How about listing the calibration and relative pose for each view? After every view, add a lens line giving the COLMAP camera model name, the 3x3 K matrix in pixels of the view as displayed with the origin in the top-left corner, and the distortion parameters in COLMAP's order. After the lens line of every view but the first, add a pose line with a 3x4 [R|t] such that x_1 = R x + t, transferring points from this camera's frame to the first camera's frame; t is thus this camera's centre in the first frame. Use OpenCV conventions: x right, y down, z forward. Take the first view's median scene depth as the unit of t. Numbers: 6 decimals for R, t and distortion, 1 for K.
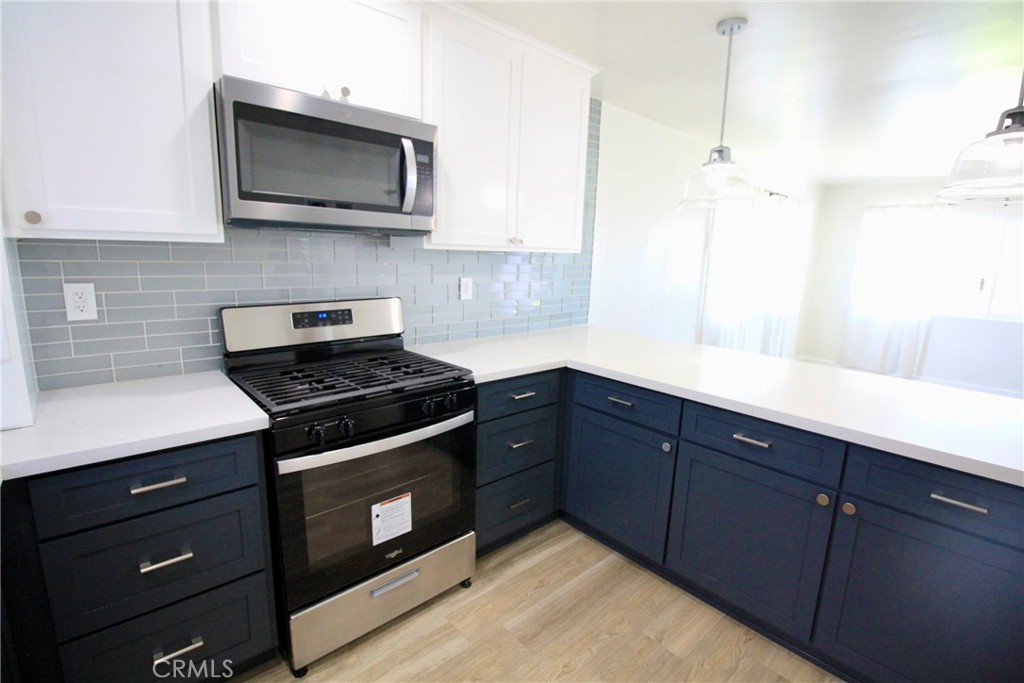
lens RADIAL K [[474.8, 0, 514.8], [0, 474.8, 342.7], [0, 0, 1]] dist [0.001076, -0.015239]
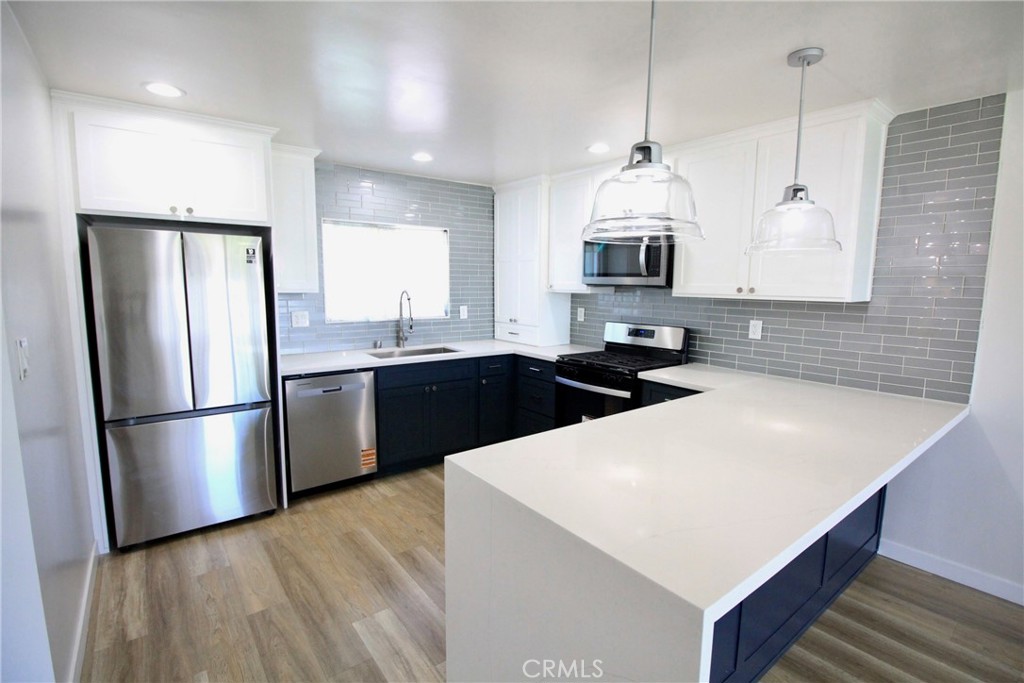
lens RADIAL K [[474.8, 0, 514.8], [0, 474.8, 342.7], [0, 0, 1]] dist [0.001076, -0.015239]
pose [[-0.071379, 0.097772, -0.992646, 1.586898], [-0.199000, 0.973781, 0.110223, -0.130101], [0.977397, 0.205404, -0.050051, 0.663641]]
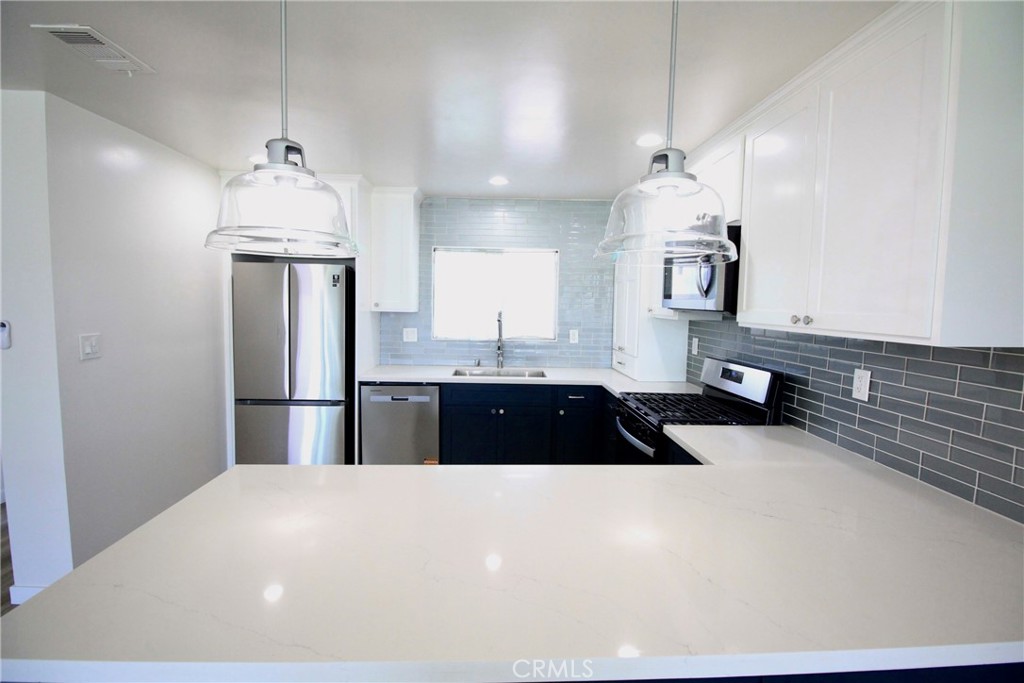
lens RADIAL K [[474.8, 0, 514.8], [0, 474.8, 342.7], [0, 0, 1]] dist [0.001076, -0.015239]
pose [[-0.632844, 0.027355, -0.773796, 1.123077], [-0.181067, 0.966437, 0.182250, -0.298118], [0.752810, 0.255445, -0.606651, 1.433295]]
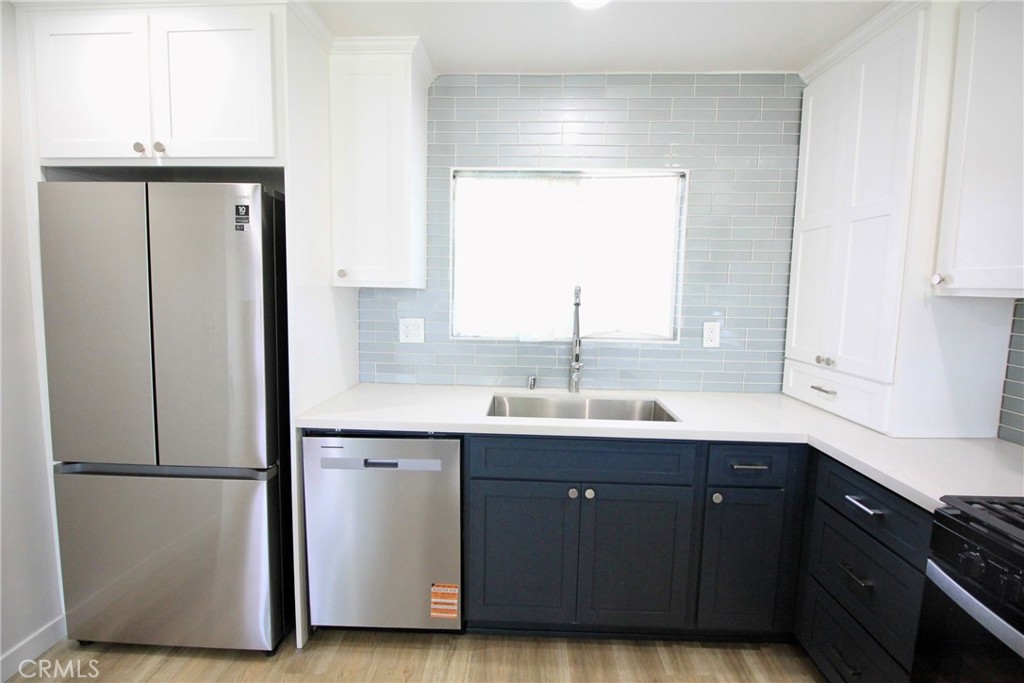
lens RADIAL K [[474.8, 0, 514.8], [0, 474.8, 342.7], [0, 0, 1]] dist [0.001076, -0.015239]
pose [[-0.682061, 0.043816, -0.729981, 0.419284], [-0.172315, 0.960468, 0.218653, -0.122367], [0.710704, 0.274921, -0.647548, 0.693147]]
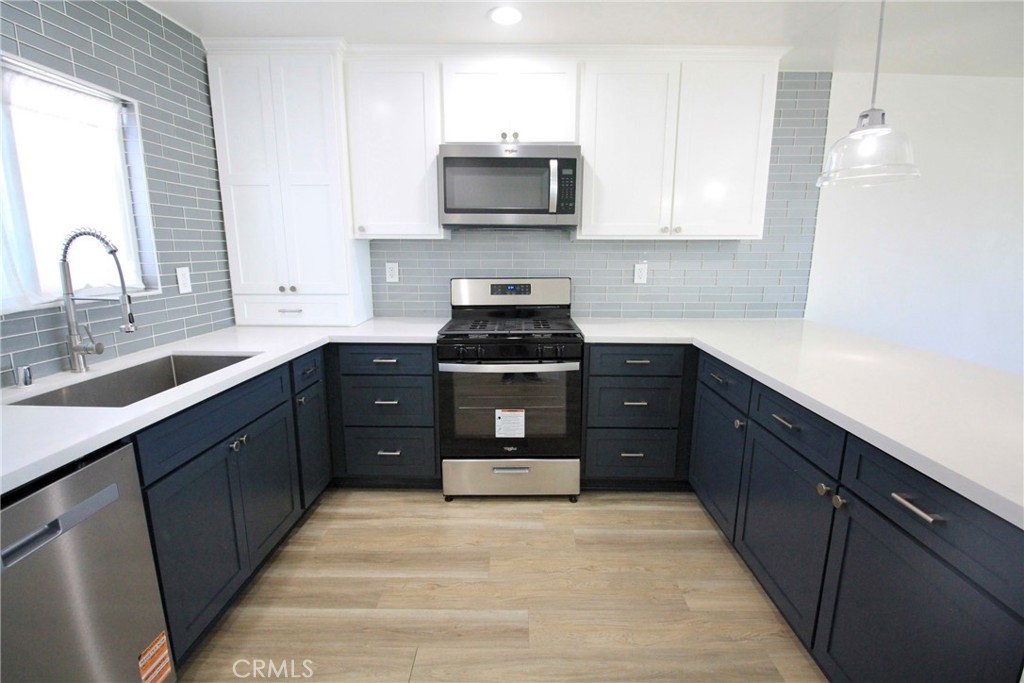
lens RADIAL K [[474.8, 0, 514.8], [0, 474.8, 342.7], [0, 0, 1]] dist [0.001076, -0.015239]
pose [[0.739205, 0.103550, -0.665472, 0.644639], [-0.107399, 0.993589, 0.035308, 0.063976], [0.664861, 0.045371, 0.745588, -0.085643]]
